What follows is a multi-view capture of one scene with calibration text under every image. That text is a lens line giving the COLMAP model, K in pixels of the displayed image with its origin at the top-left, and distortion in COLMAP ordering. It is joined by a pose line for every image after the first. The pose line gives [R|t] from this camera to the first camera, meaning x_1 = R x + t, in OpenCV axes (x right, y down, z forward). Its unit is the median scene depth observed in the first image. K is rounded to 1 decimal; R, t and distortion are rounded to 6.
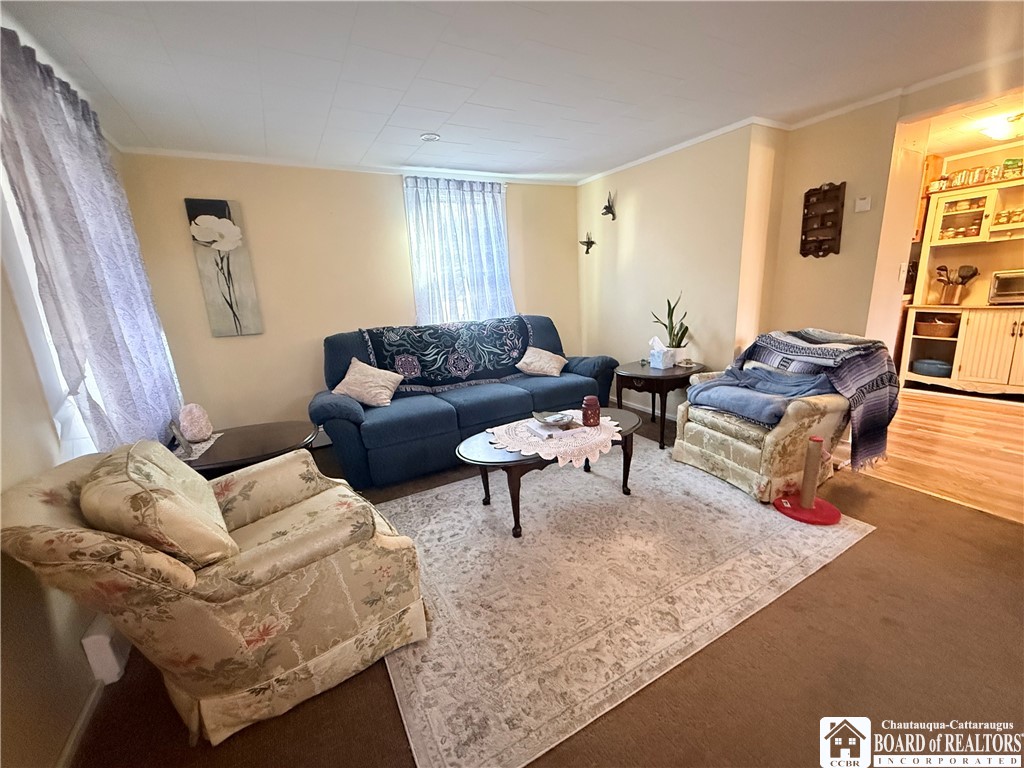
lens RADIAL K [[406.6, 0, 511.2], [0, 406.6, 382.2], [0, 0, 1]] dist [-0.000070, -0.000119]
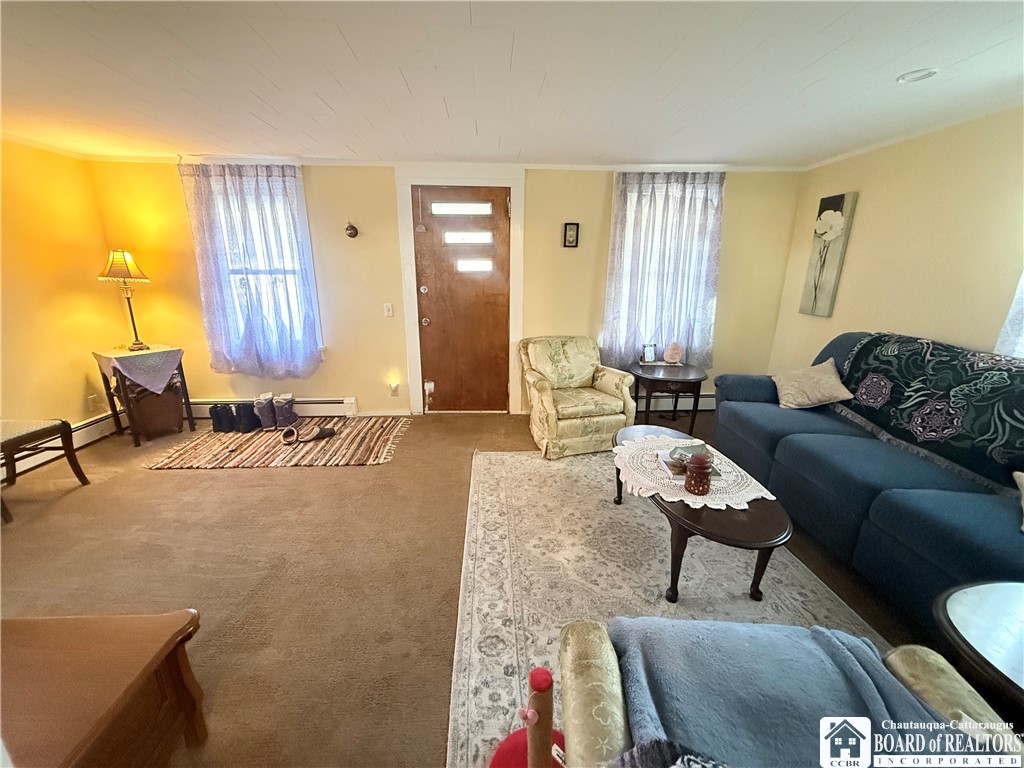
lens RADIAL K [[406.6, 0, 510.3], [0, 406.6, 380.1], [0, 0, 1]] dist [-0.000070, -0.000119]
pose [[-0.430306, 0.292888, -0.853846, 0.743403], [-0.182054, 0.898302, 0.399886, -0.256387], [0.884134, 0.327519, -0.333223, 0.697258]]
